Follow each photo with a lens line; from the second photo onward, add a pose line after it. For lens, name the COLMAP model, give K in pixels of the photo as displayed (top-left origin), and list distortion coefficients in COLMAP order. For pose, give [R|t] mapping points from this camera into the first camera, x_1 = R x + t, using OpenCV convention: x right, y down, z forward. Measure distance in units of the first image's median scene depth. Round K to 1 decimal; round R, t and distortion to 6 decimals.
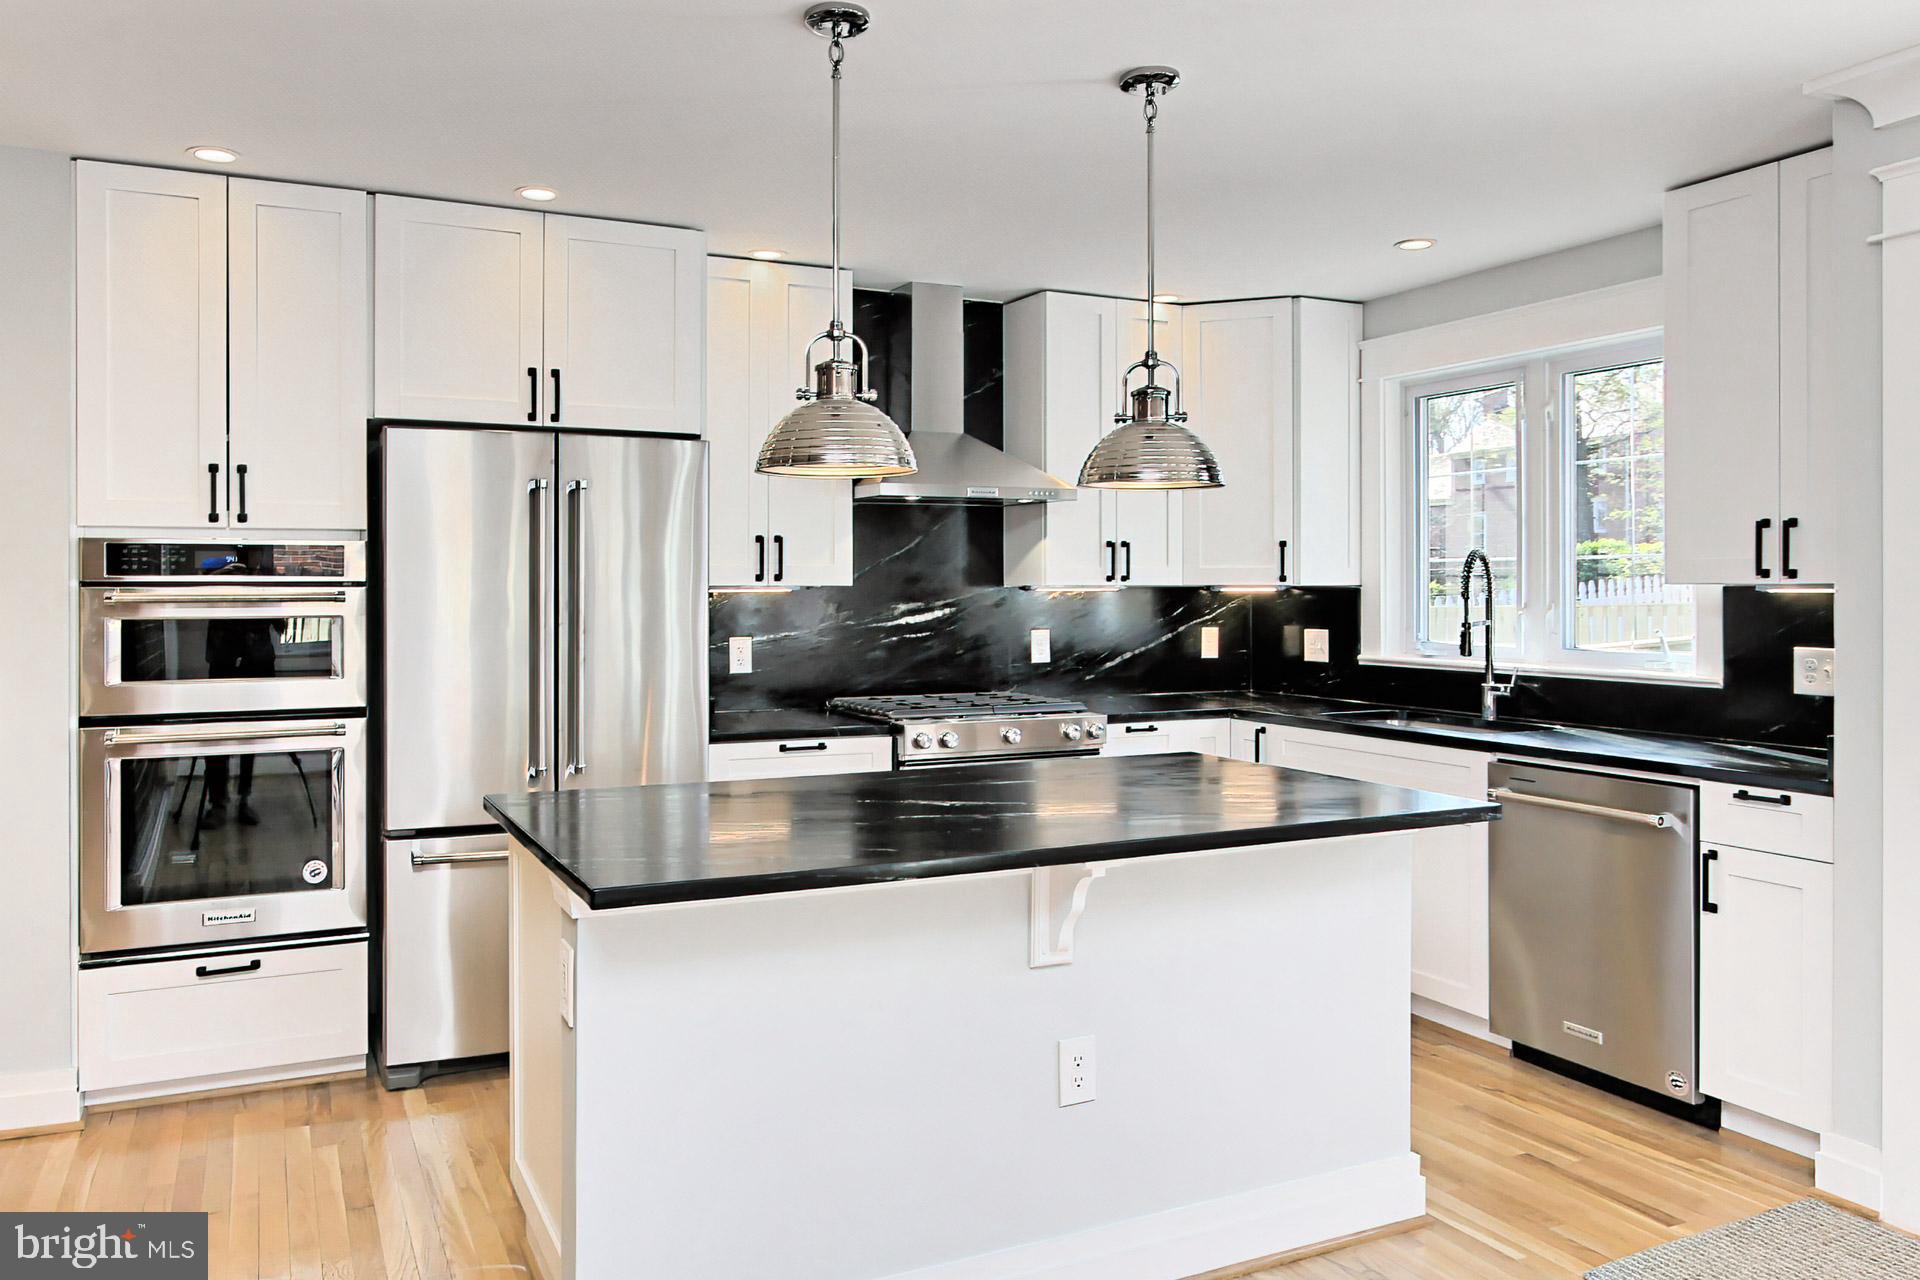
lens RADIAL K [[1255.0, 0, 899.4], [0, 1255.0, 587.6], [0, 0, 1]] dist [-0.014134, 0.012779]
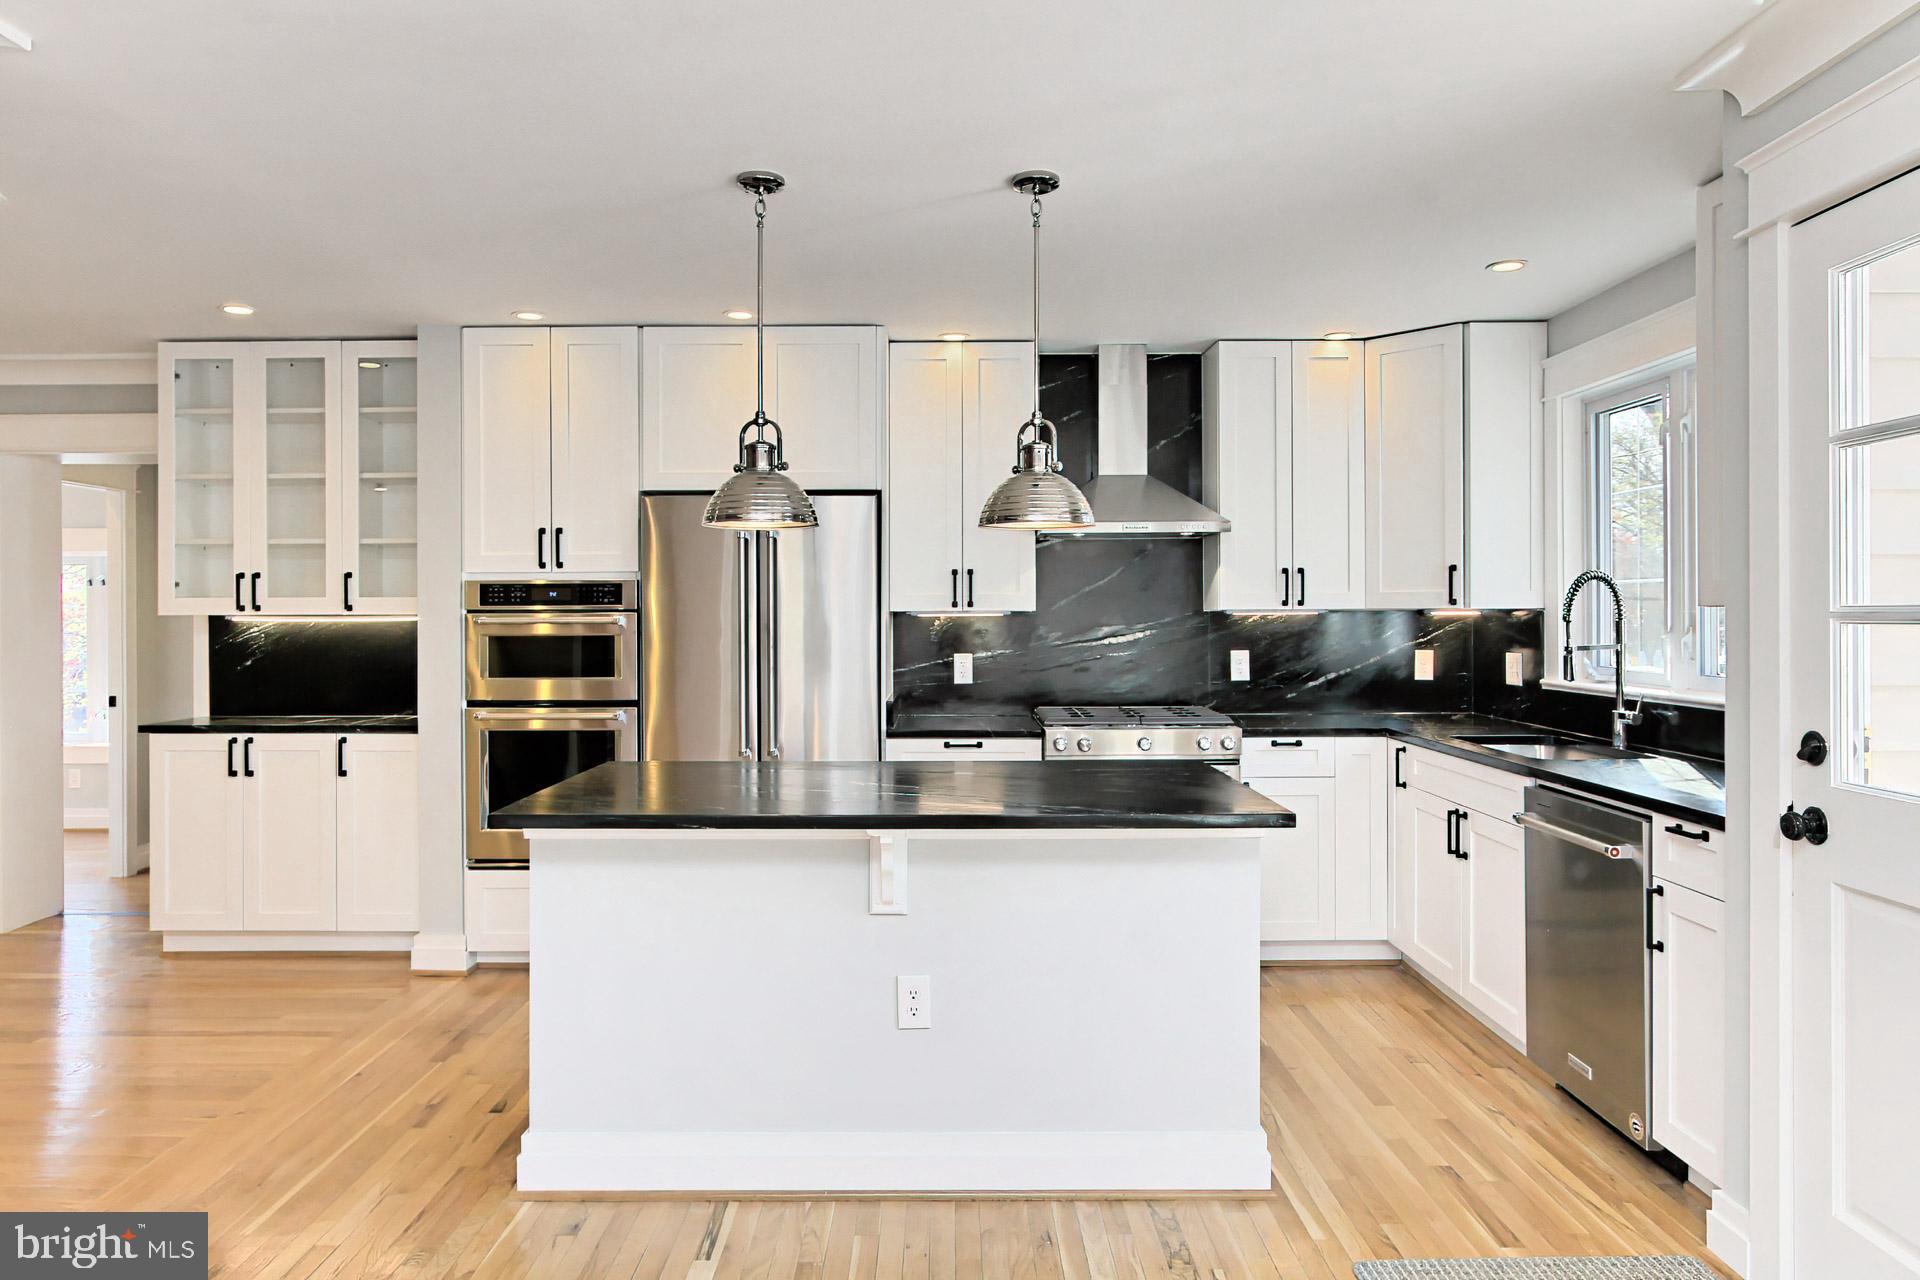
lens RADIAL K [[1143.8, 0, 952.0], [0, 1143.8, 612.3], [0, 0, 1]] dist [-0.014445, 0.010502]
pose [[0.913456, -0.003030, -0.406927, 0.402151], [0.003047, 0.999995, -0.000606, 0.000605], [0.406927, -0.000686, 0.913461, -0.009454]]
